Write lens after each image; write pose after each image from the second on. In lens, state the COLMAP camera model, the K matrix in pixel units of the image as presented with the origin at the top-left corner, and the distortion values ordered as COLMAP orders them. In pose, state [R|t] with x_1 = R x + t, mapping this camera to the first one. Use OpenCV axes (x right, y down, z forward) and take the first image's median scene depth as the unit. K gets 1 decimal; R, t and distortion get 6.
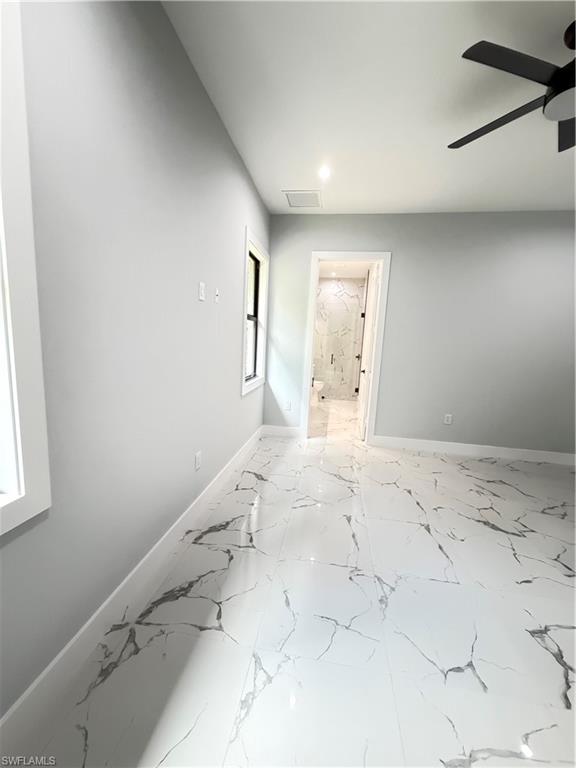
lens RADIAL K [[305.0, 0, 288.0], [0, 305.0, 384.0], [0, 0, 1]] dist [-0.002128, -0.000329]
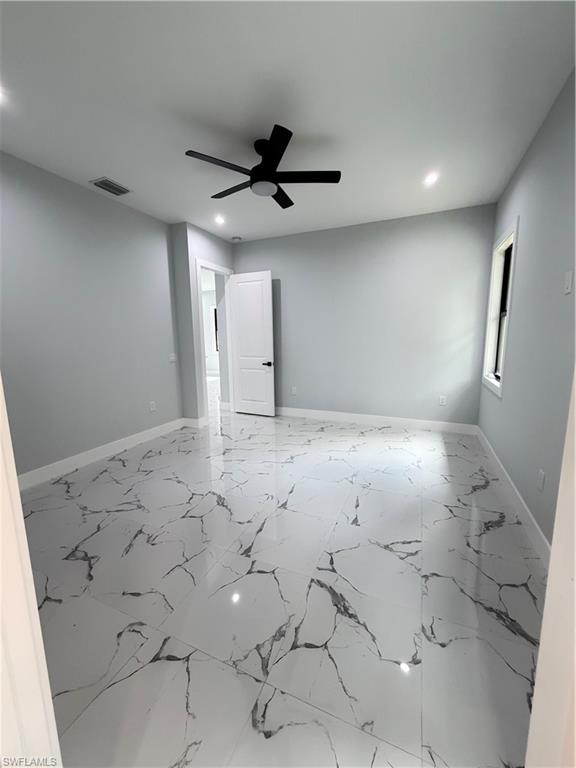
lens RADIAL K [[305.0, 0, 288.0], [0, 305.0, 384.0], [0, 0, 1]] dist [-0.002128, -0.000329]
pose [[-0.966925, -0.079636, 0.242309, 0.124183], [0.000581, 0.949318, 0.314318, -0.164174], [-0.255059, 0.304062, -0.917873, 1.089115]]
